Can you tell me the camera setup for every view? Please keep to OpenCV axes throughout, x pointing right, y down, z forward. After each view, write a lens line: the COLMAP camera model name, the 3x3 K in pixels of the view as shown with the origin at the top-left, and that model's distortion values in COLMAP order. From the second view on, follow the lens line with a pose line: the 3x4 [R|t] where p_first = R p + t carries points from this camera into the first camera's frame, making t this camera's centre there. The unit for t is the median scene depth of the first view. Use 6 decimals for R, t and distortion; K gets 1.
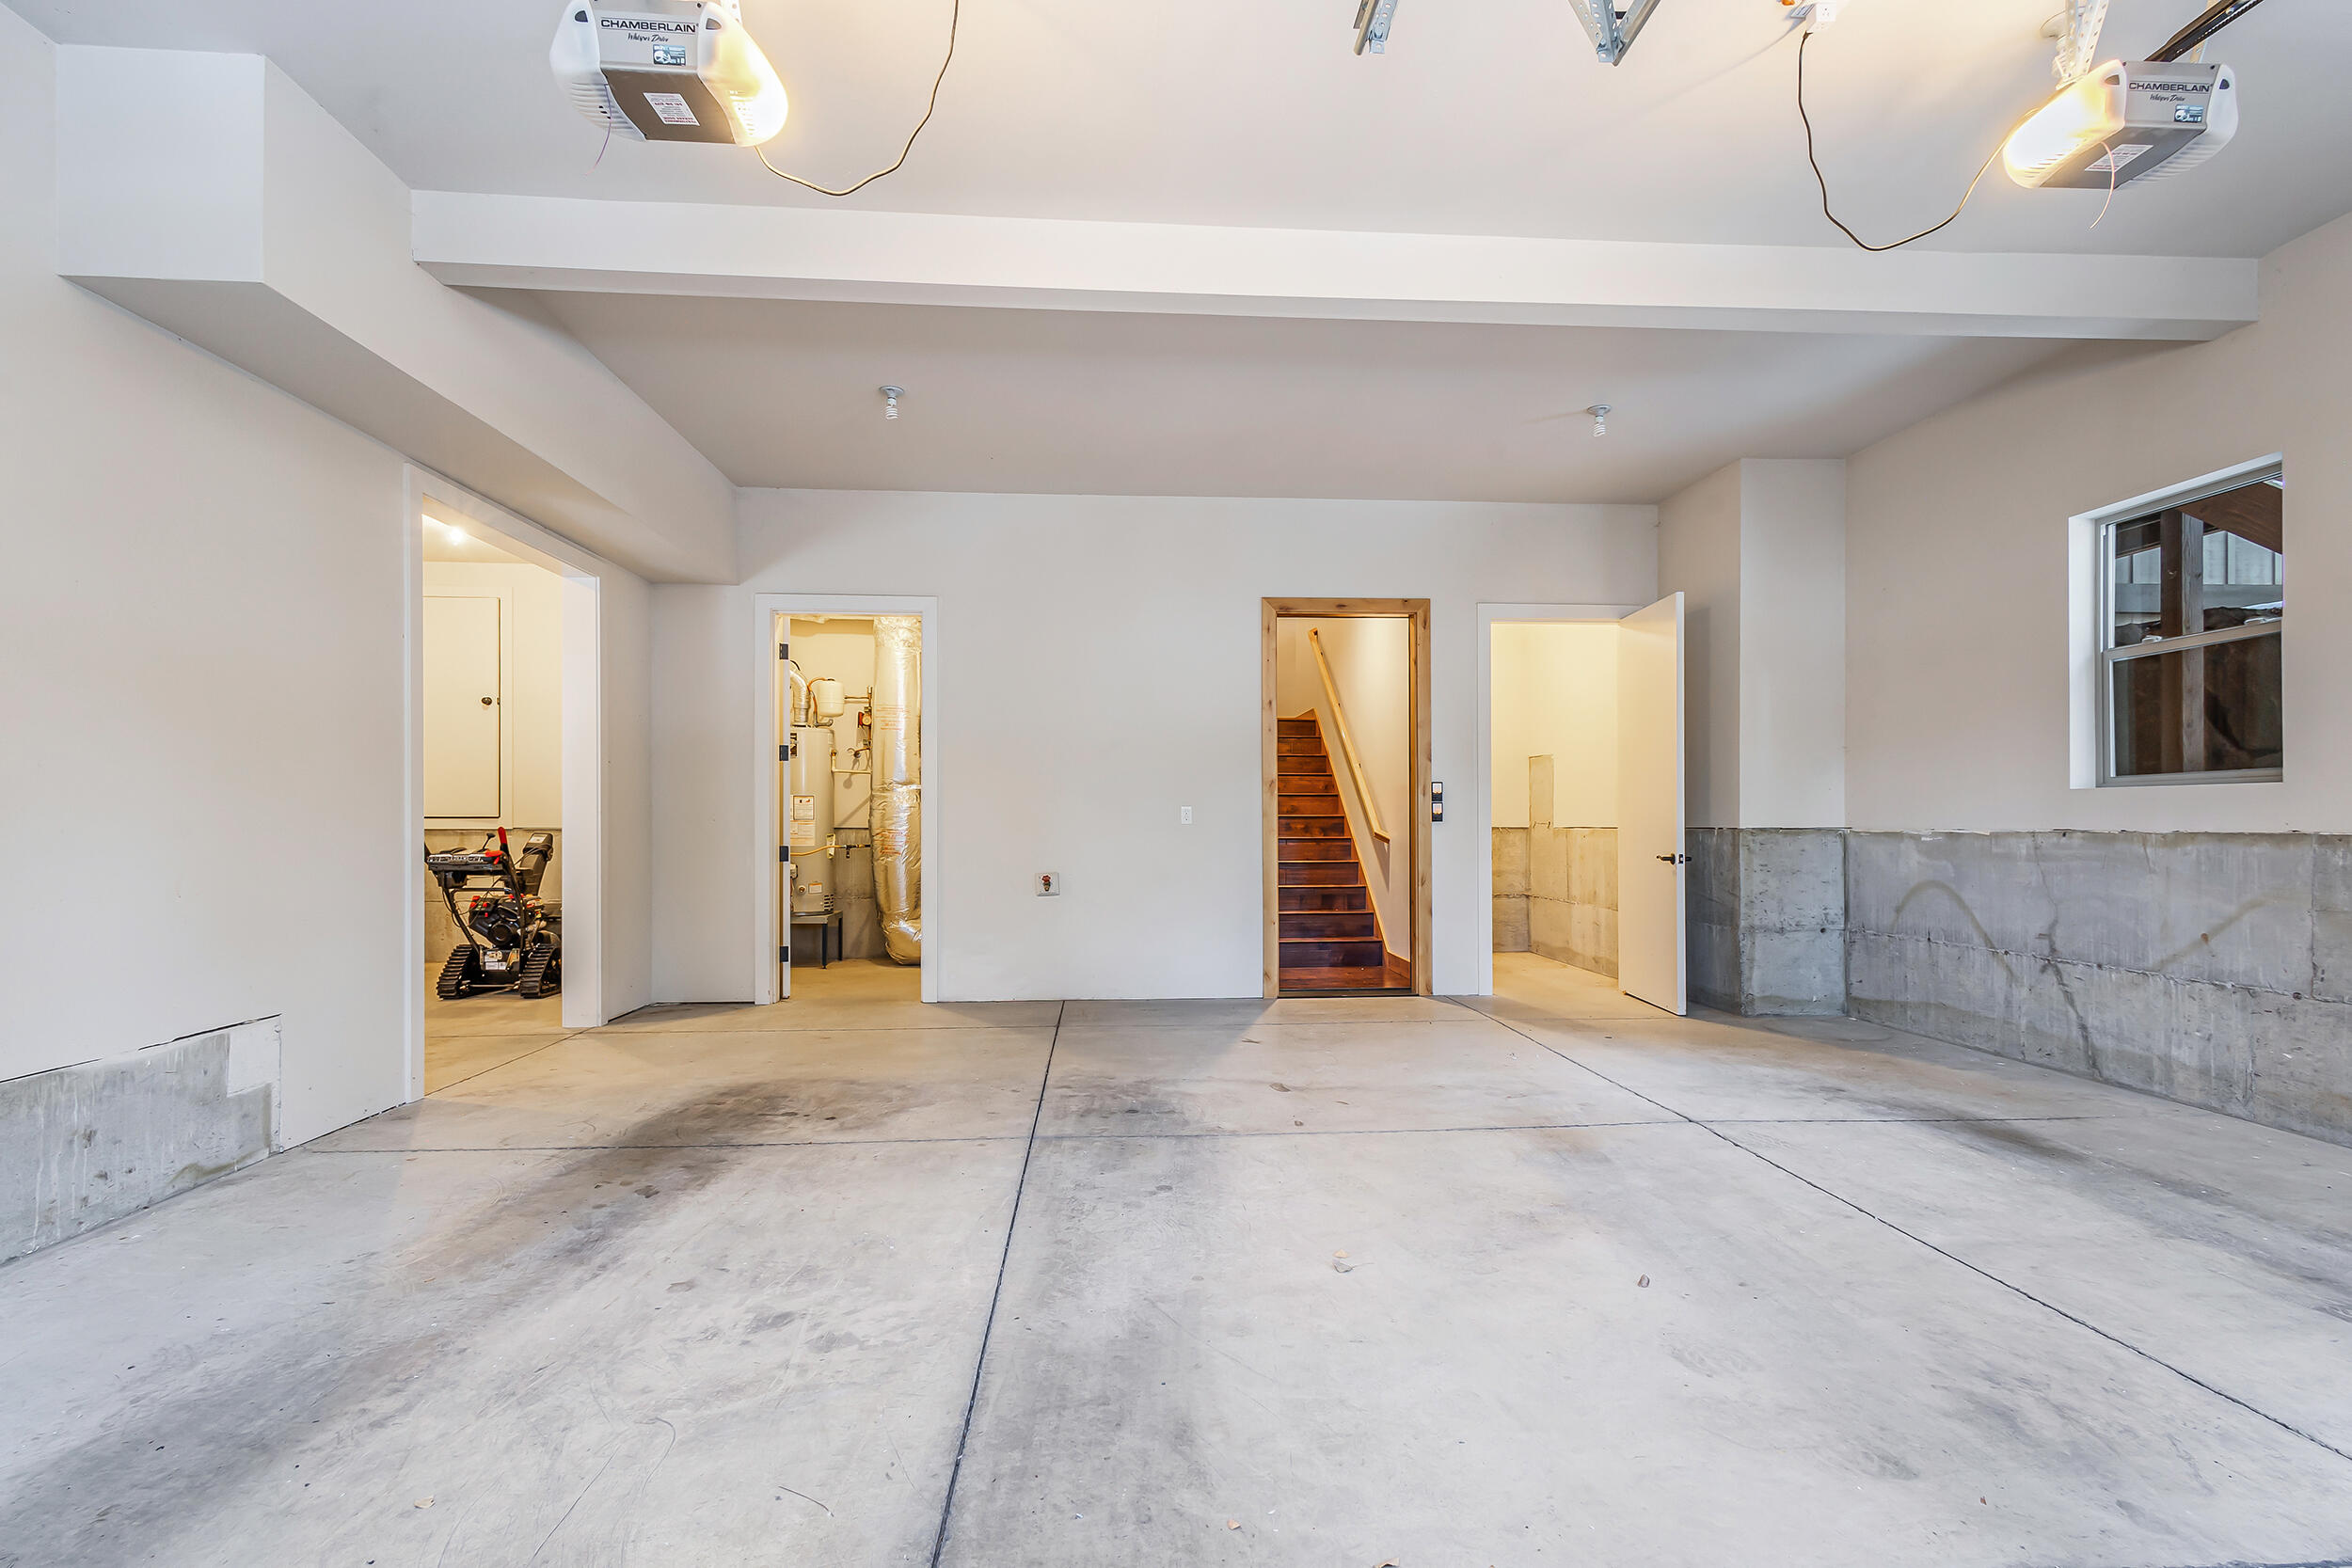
lens RADIAL K [[1120.7, 0, 1173.7], [0, 1120.7, 815.8], [0, 0, 1]] dist [0.012958, -0.001196]
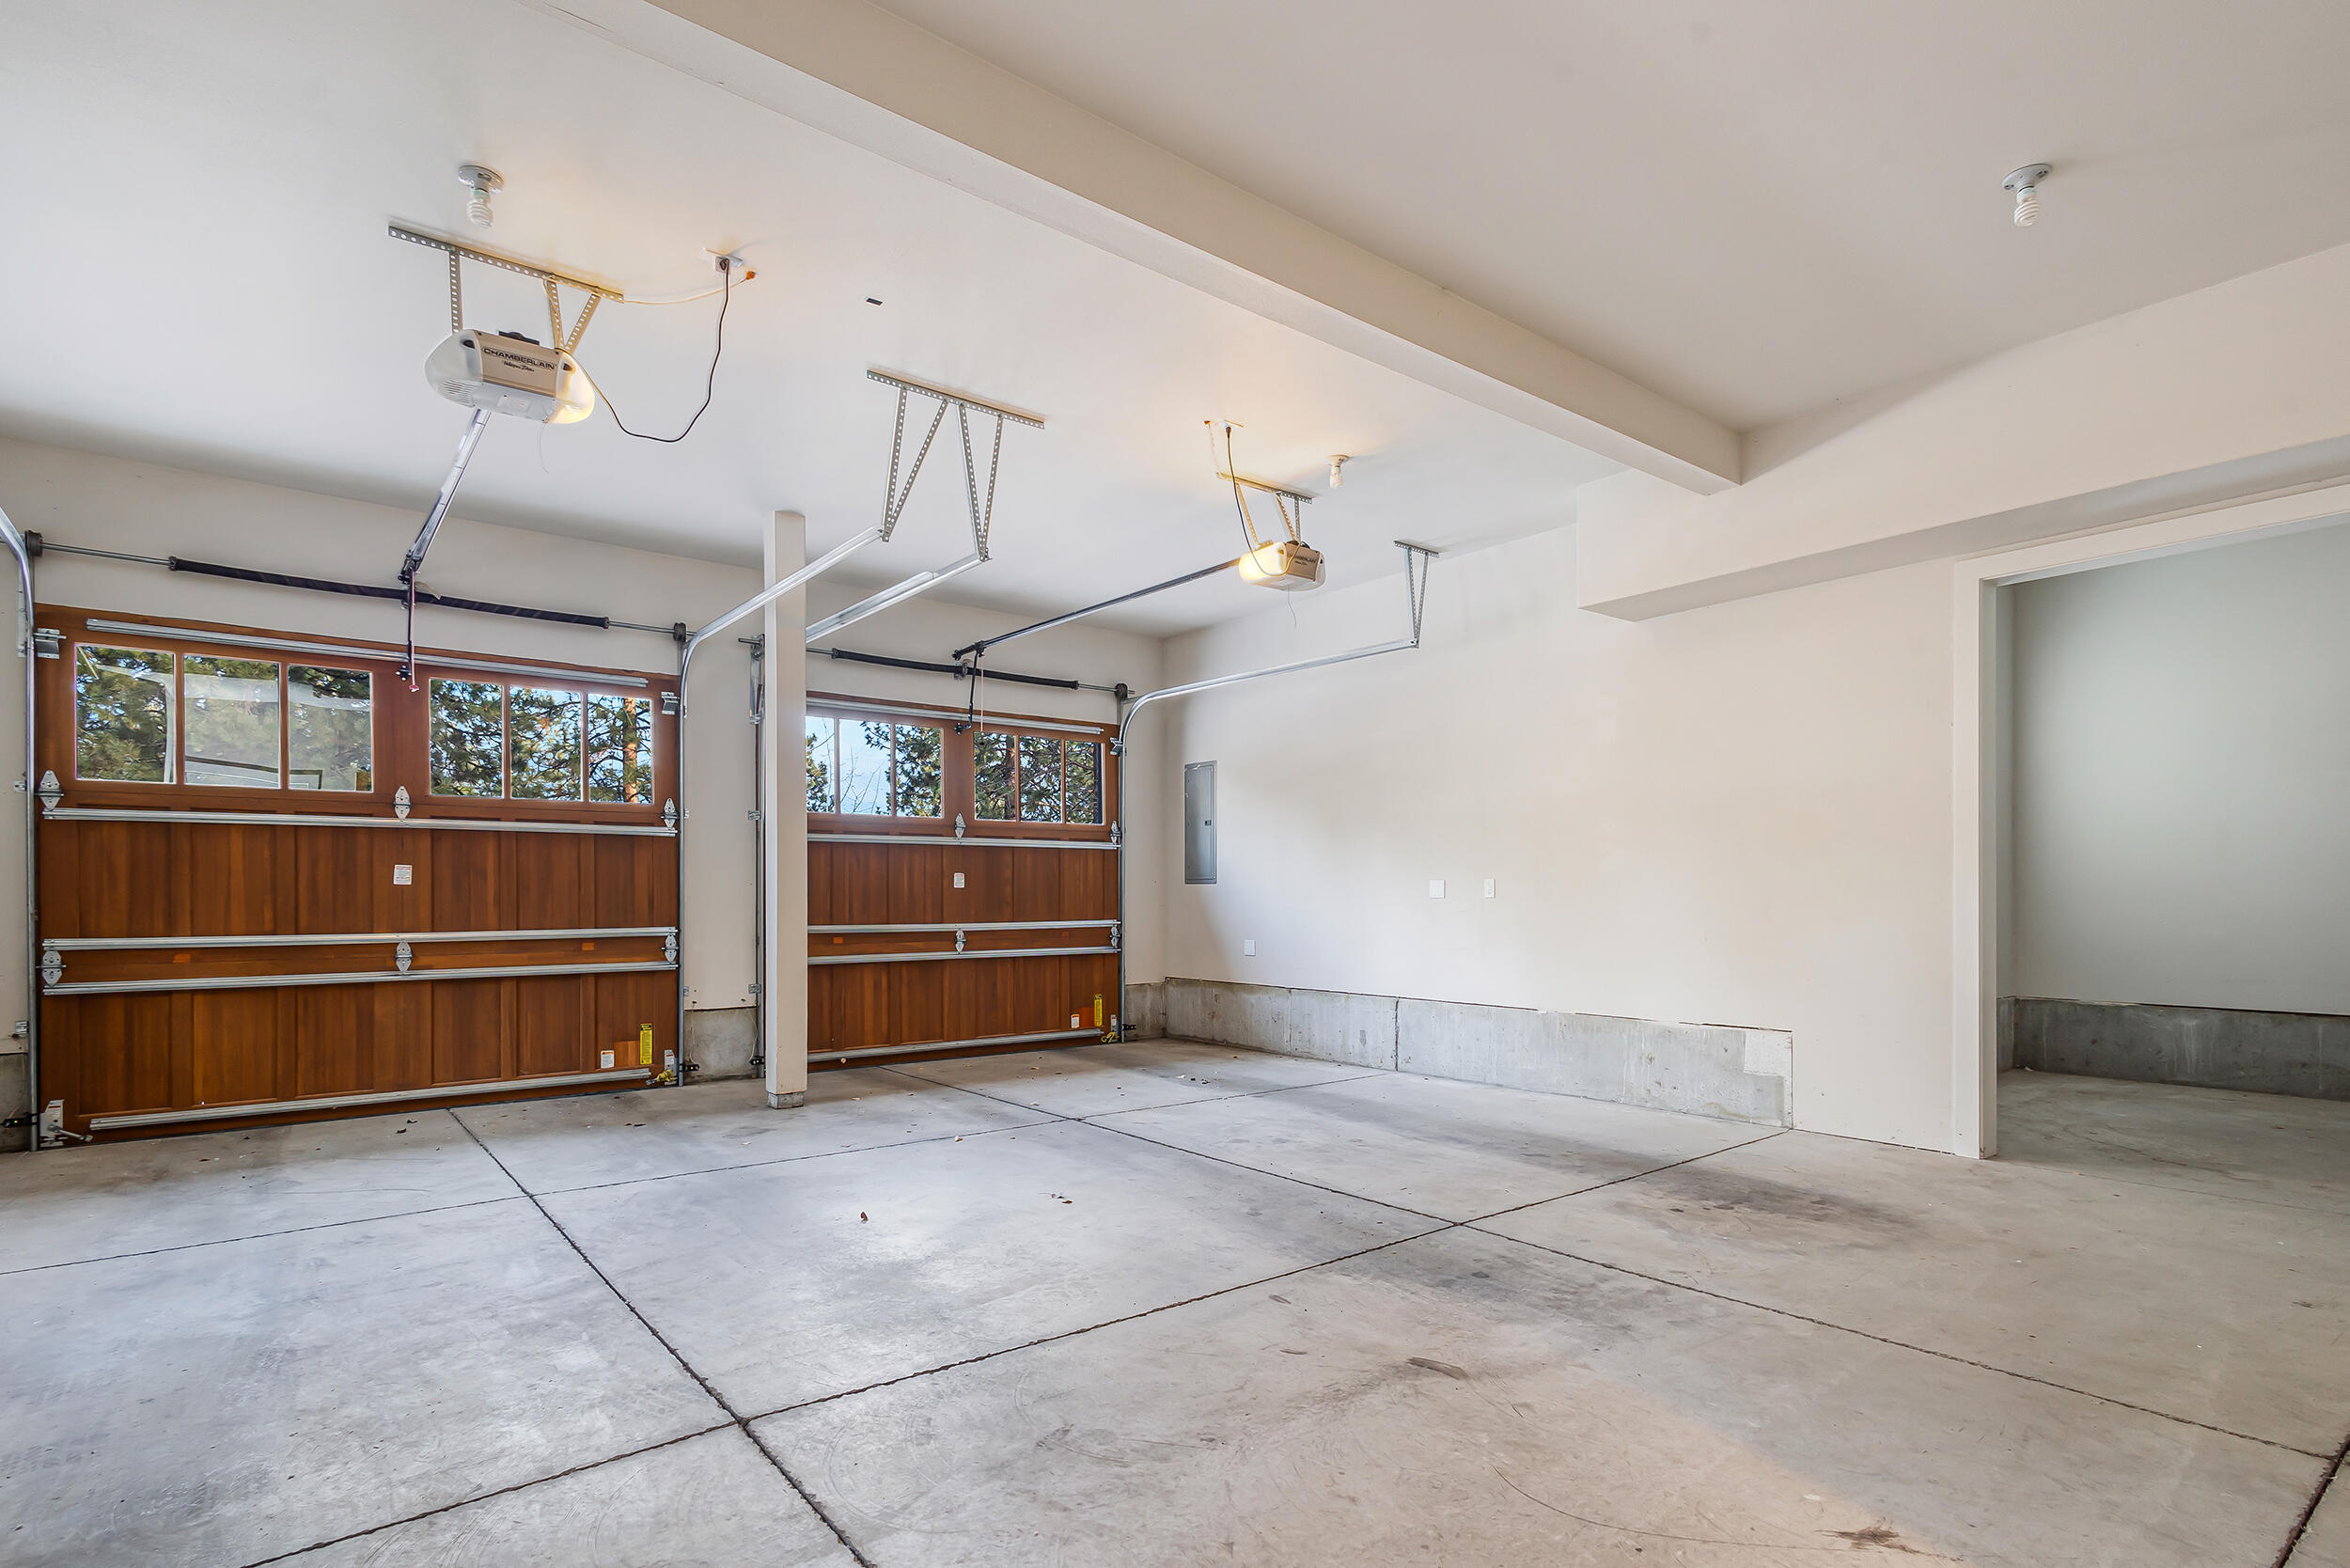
lens RADIAL K [[1158.2, 0, 1167.7], [0, 1158.2, 895.8], [0, 0, 1]] dist [0.003637, -0.000179]
pose [[-0.826327, 0.003932, -0.563177, 0.687699], [0.007023, 0.999970, -0.003322, 0.006047], [0.563147, -0.006700, -0.826329, 1.806302]]
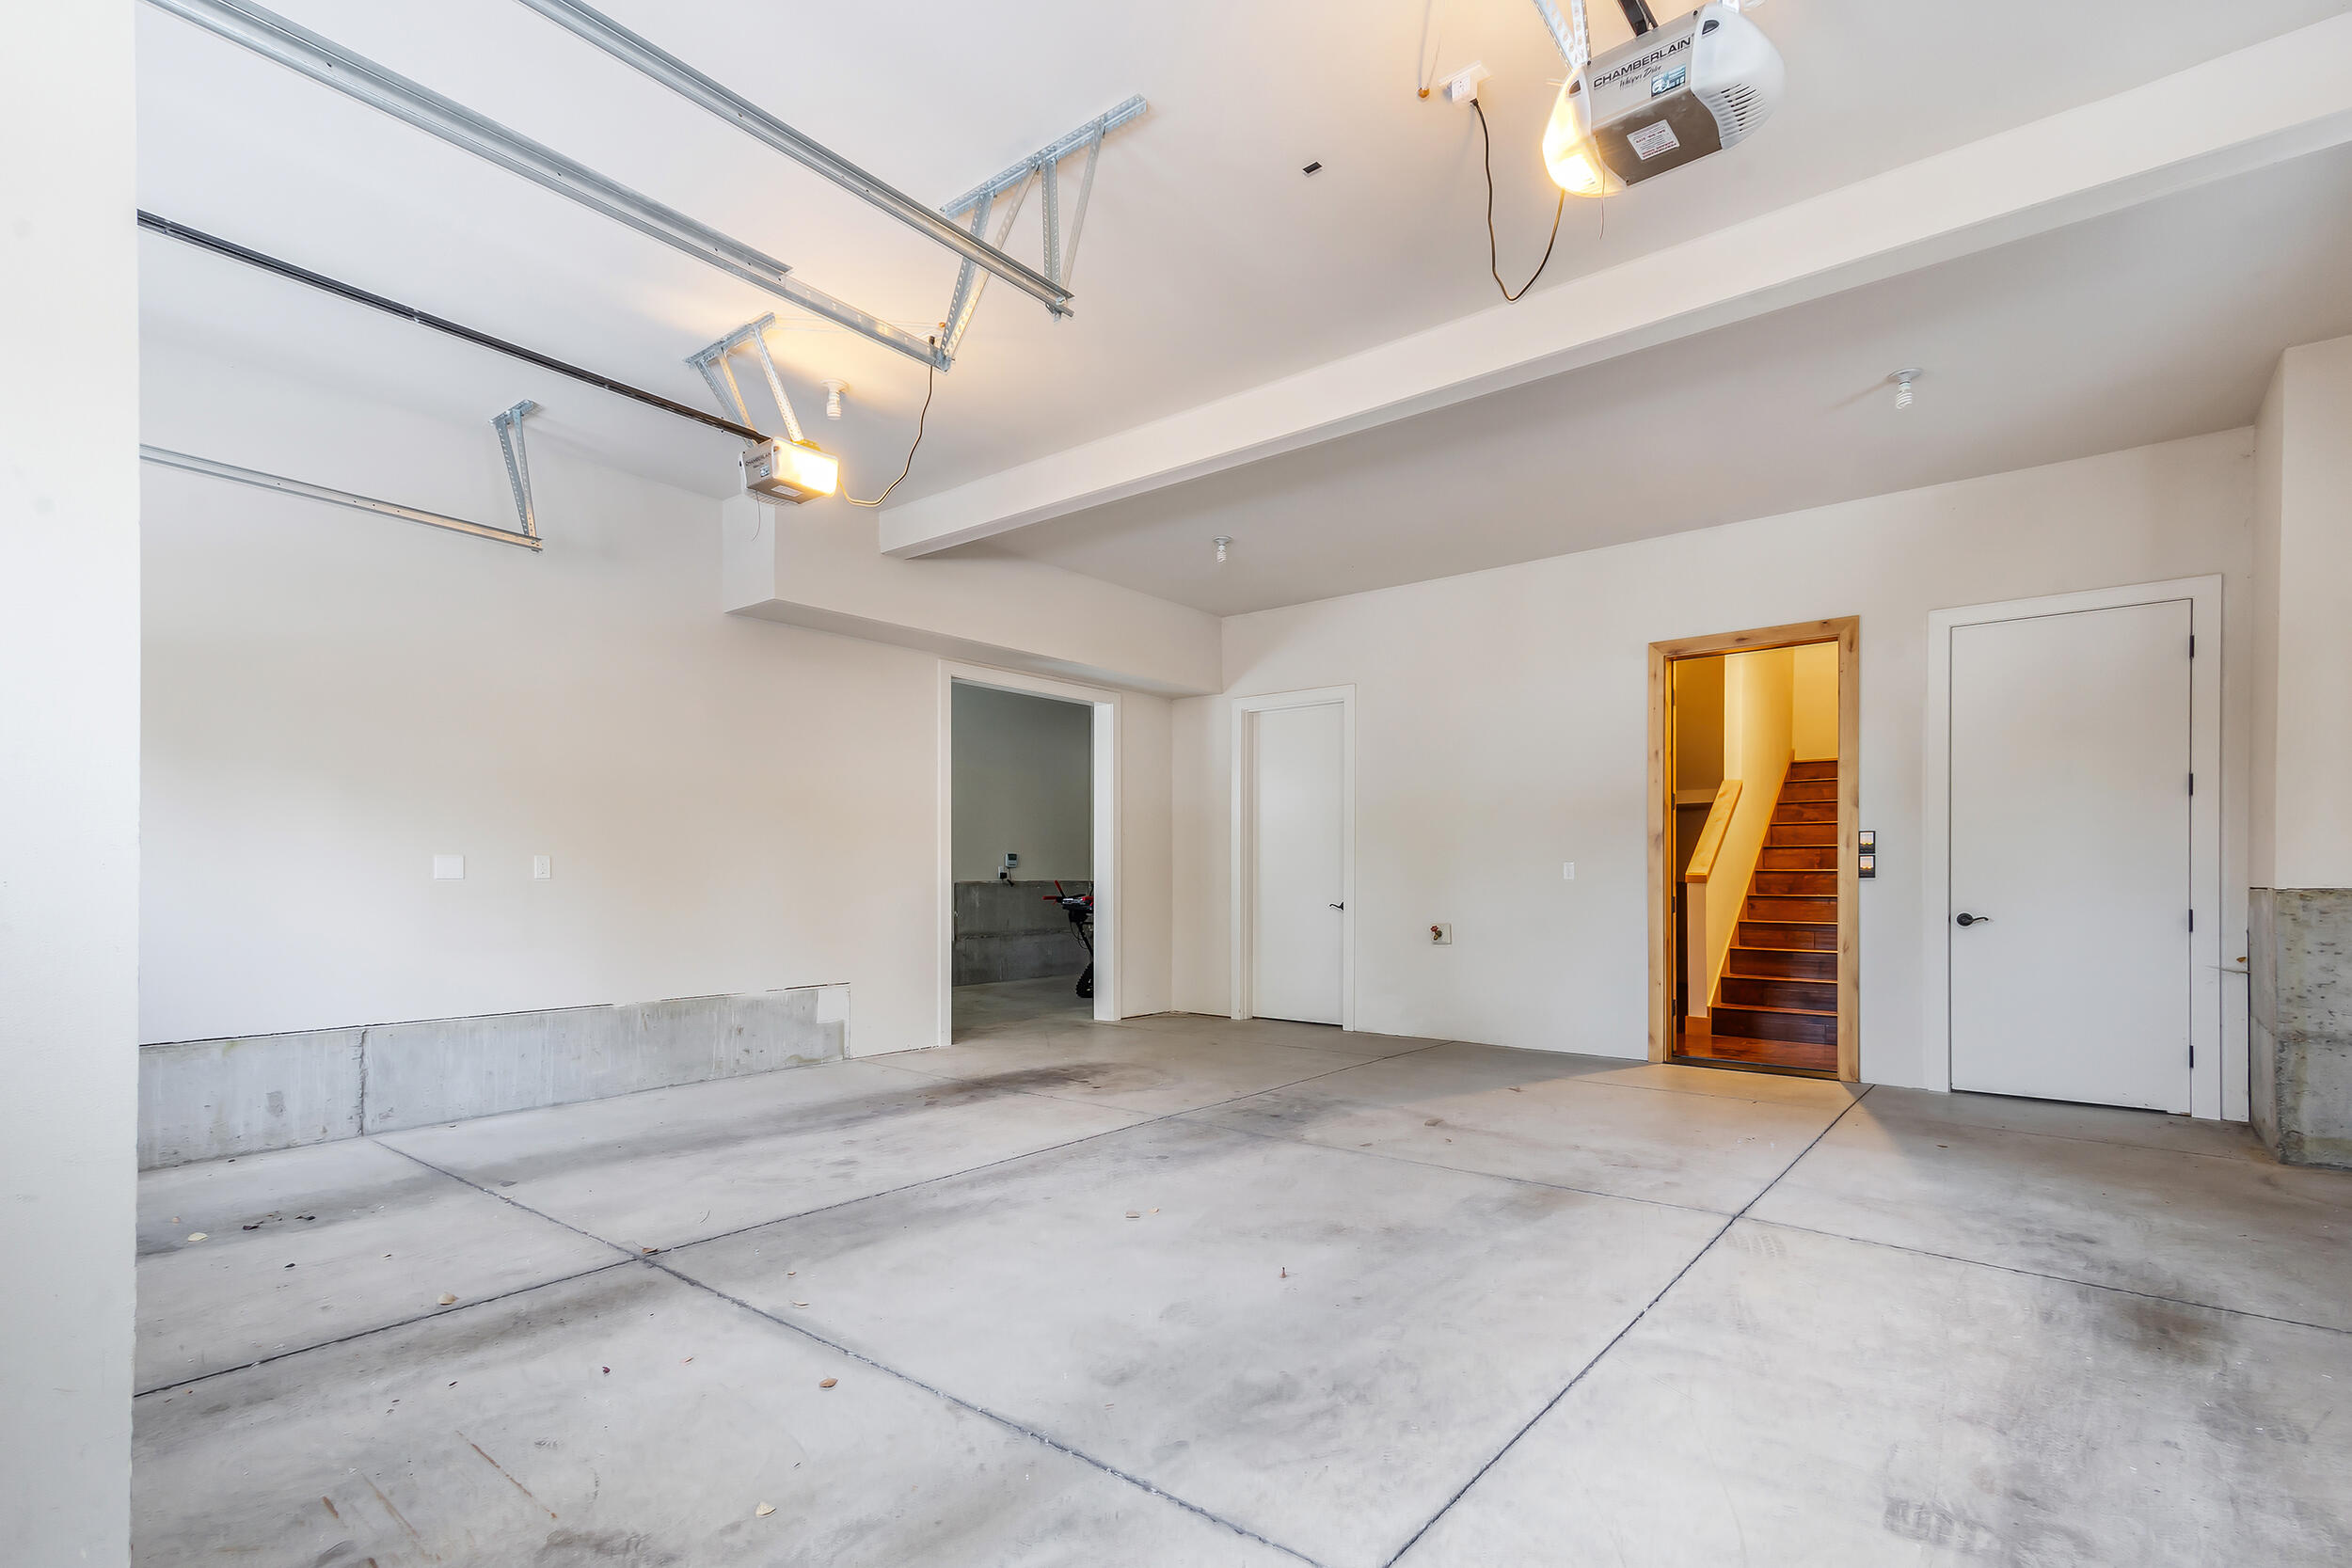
lens RADIAL K [[1102.0, 0, 1182.5], [0, 1102.0, 879.3], [0, 0, 1]] dist [0.019095, -0.000041]
pose [[0.733158, 0.003118, -0.680051, 0.823527], [0.002378, 0.999972, 0.007148, -0.002408], [0.680054, -0.006858, 0.733130, 0.068437]]
